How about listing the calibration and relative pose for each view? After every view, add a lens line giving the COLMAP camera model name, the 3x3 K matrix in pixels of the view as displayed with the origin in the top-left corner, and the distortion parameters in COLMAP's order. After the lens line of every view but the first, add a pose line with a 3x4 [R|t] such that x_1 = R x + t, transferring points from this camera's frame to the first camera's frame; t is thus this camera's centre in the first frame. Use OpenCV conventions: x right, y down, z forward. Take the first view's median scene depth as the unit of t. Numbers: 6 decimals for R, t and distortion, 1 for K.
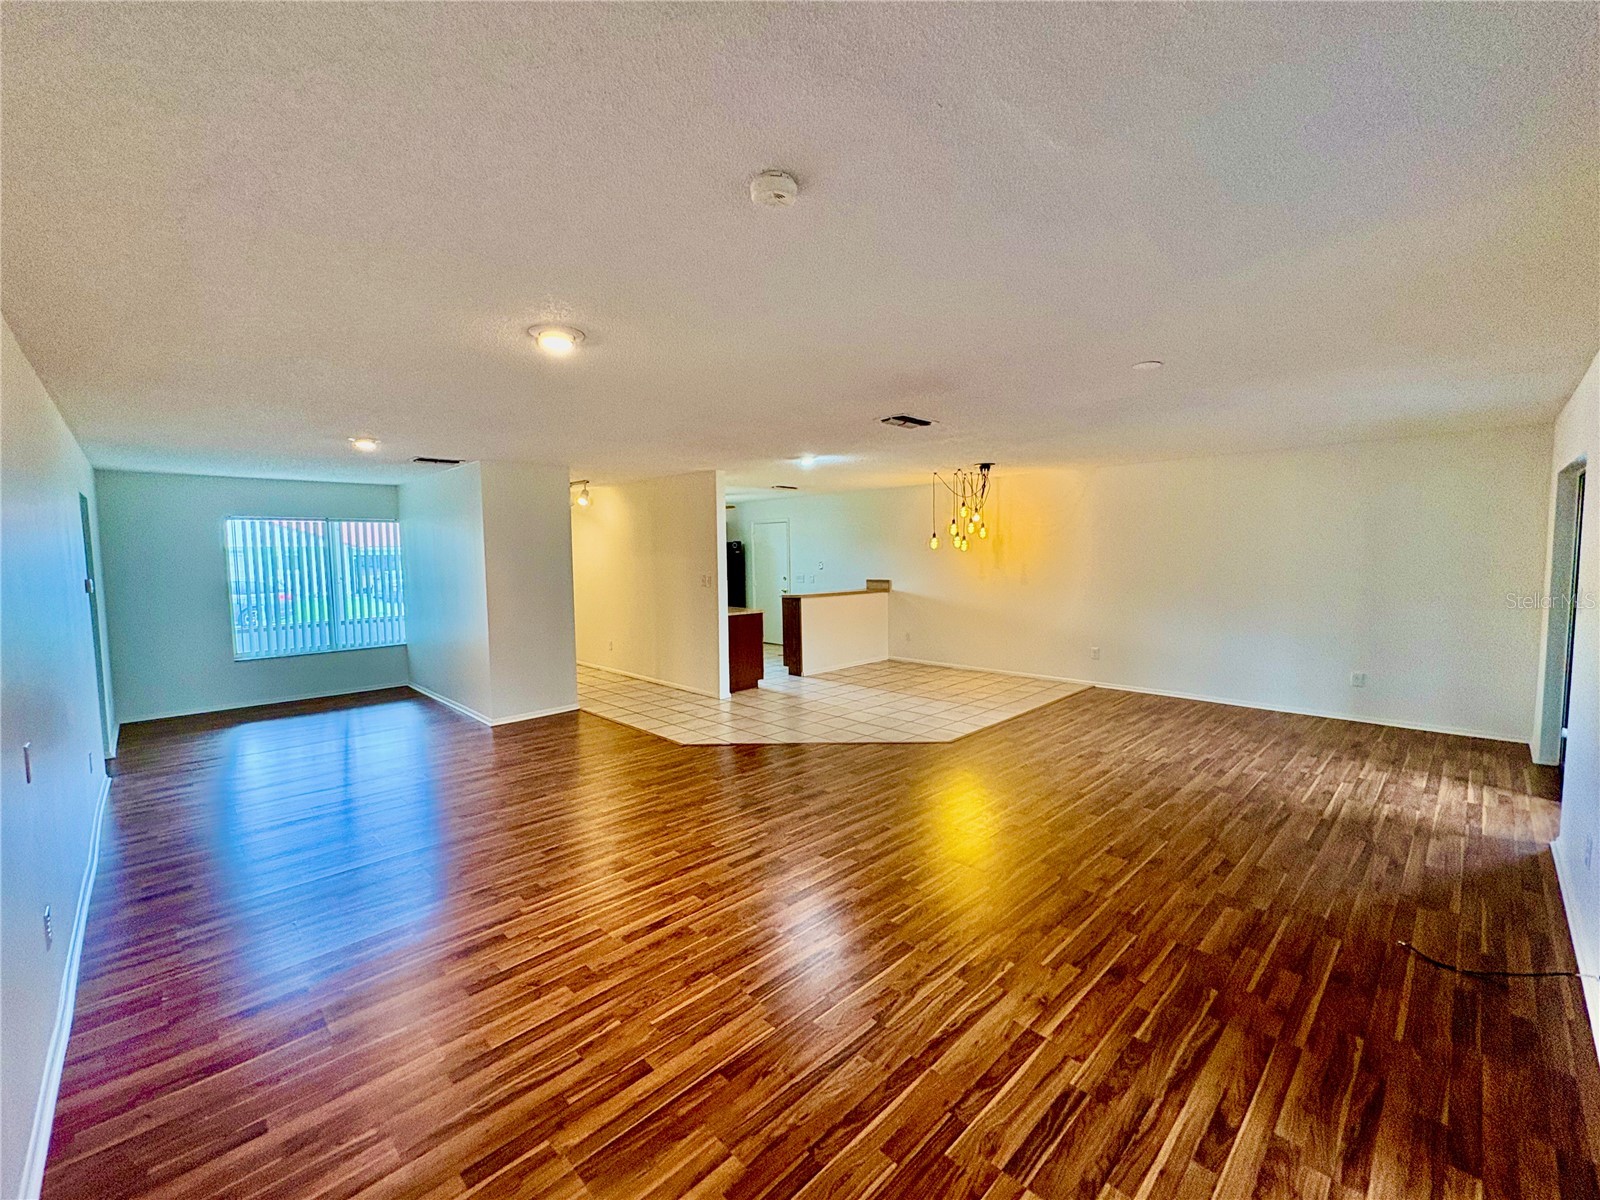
lens RADIAL K [[648.1, 0, 800.0], [0, 648.1, 600.0], [0, 0, 1]] dist [0.001288, 0.000132]
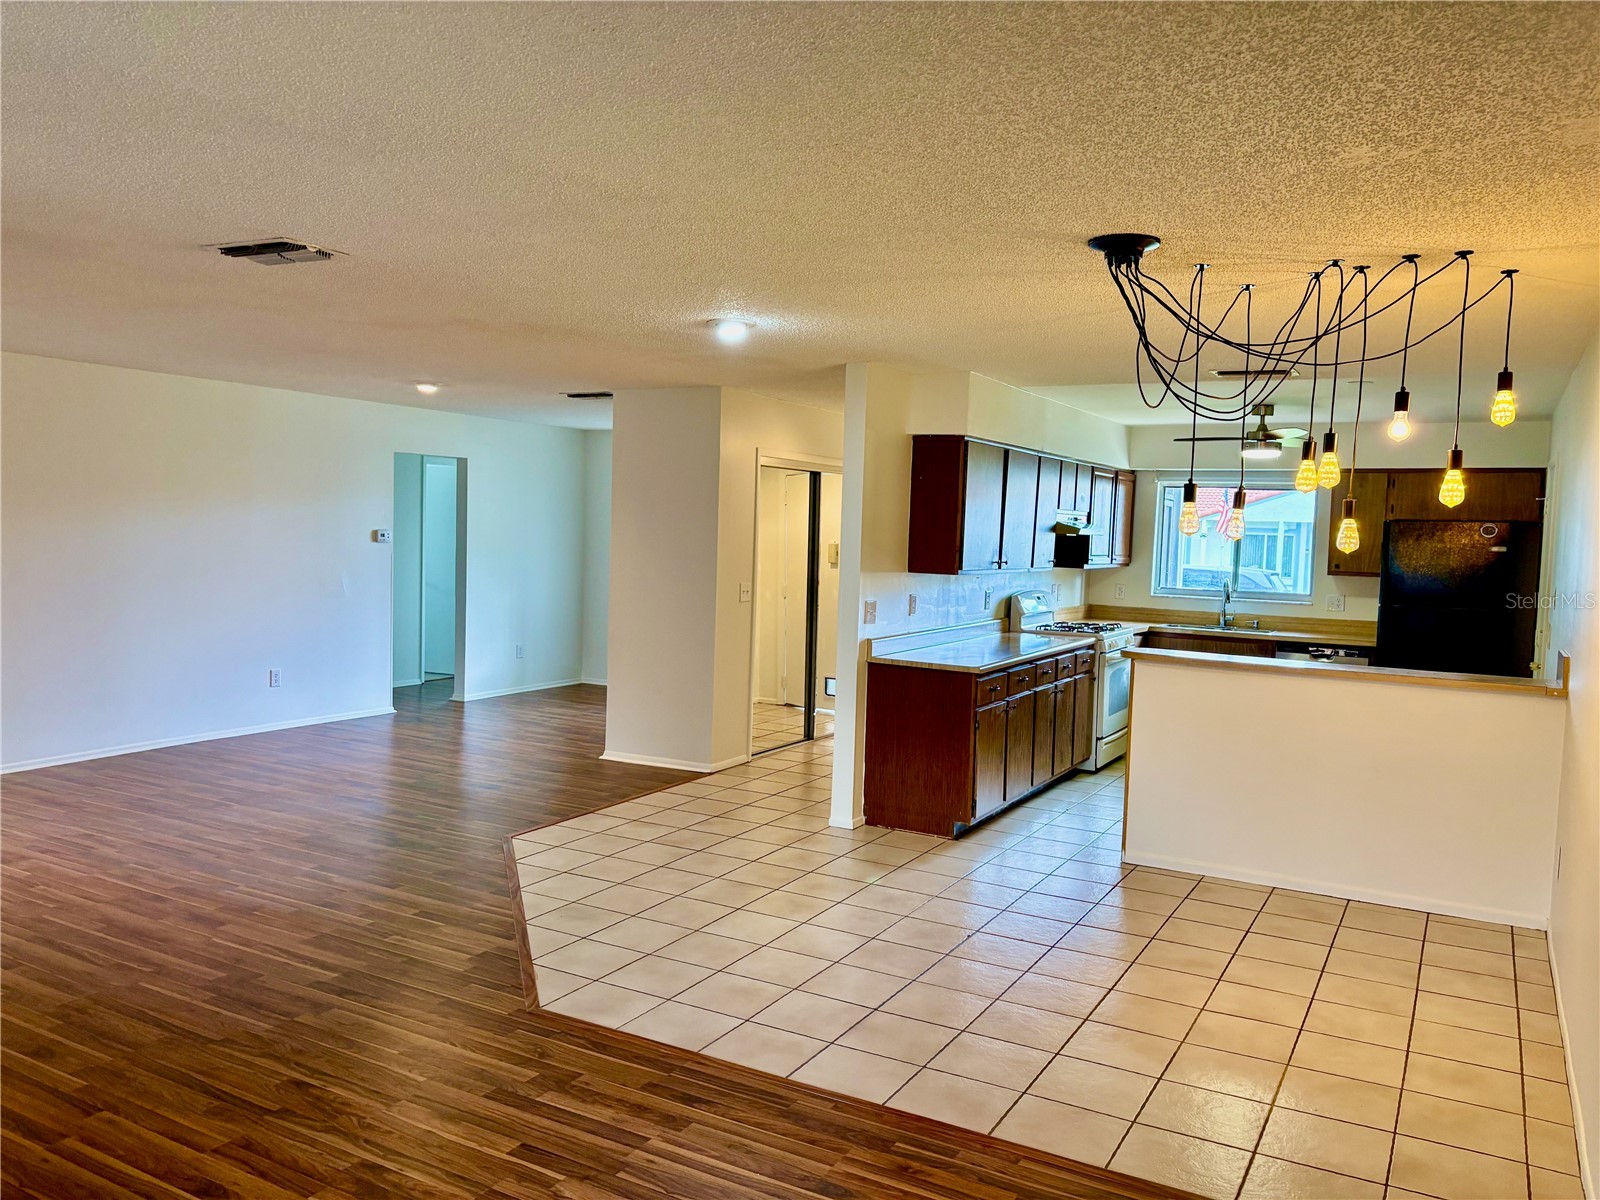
lens RADIAL K [[1208.5, 0, 800.0], [0, 1208.5, 600.0], [0, 0, 1]] dist [0.087752, -0.086817]
pose [[0.272853, 0.080537, -0.958679, 1.197041], [-0.099211, 0.993533, 0.055228, -0.105063], [0.956927, 0.080042, 0.279078, 1.149688]]
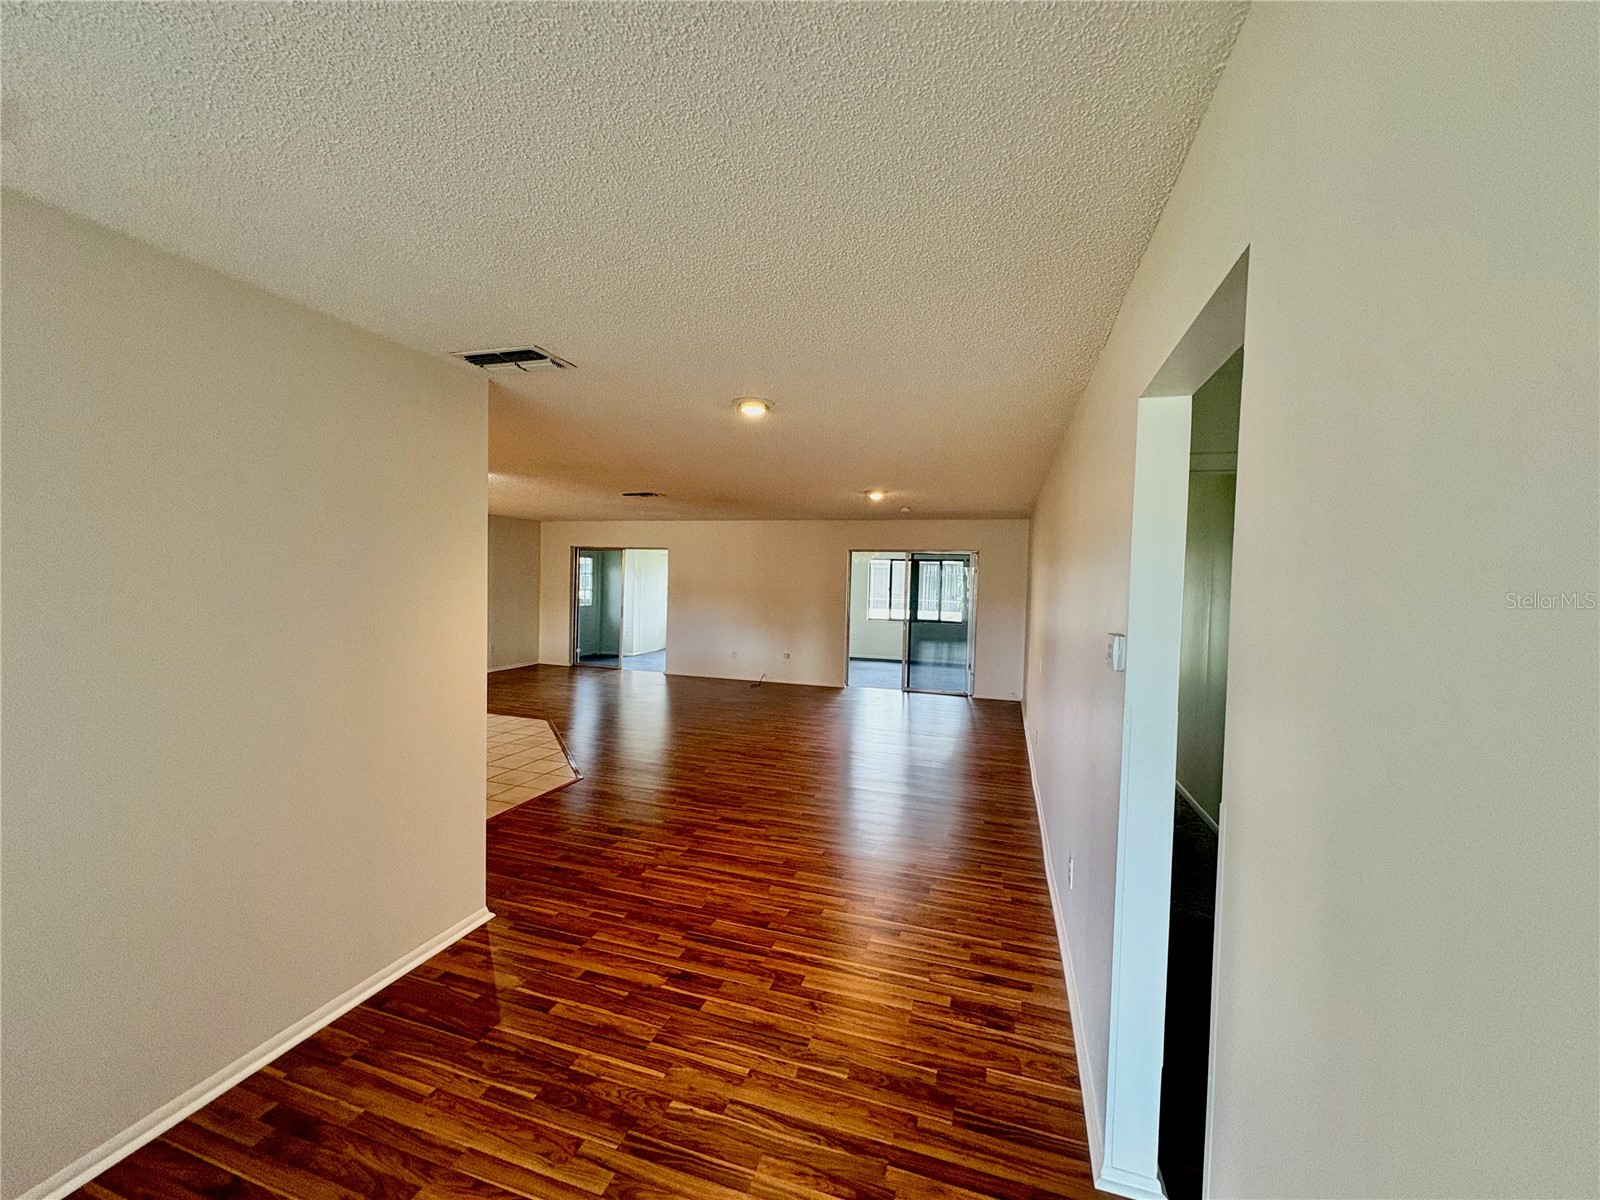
lens RADIAL K [[648.1, 0, 800.0], [0, 648.1, 600.0], [0, 0, 1]] dist [0.001288, 0.000132]
pose [[-0.460375, -0.030736, 0.887192, -1.420037], [0.042719, 0.997476, 0.056724, -0.088466], [-0.886696, 0.064014, -0.457900, 1.403670]]
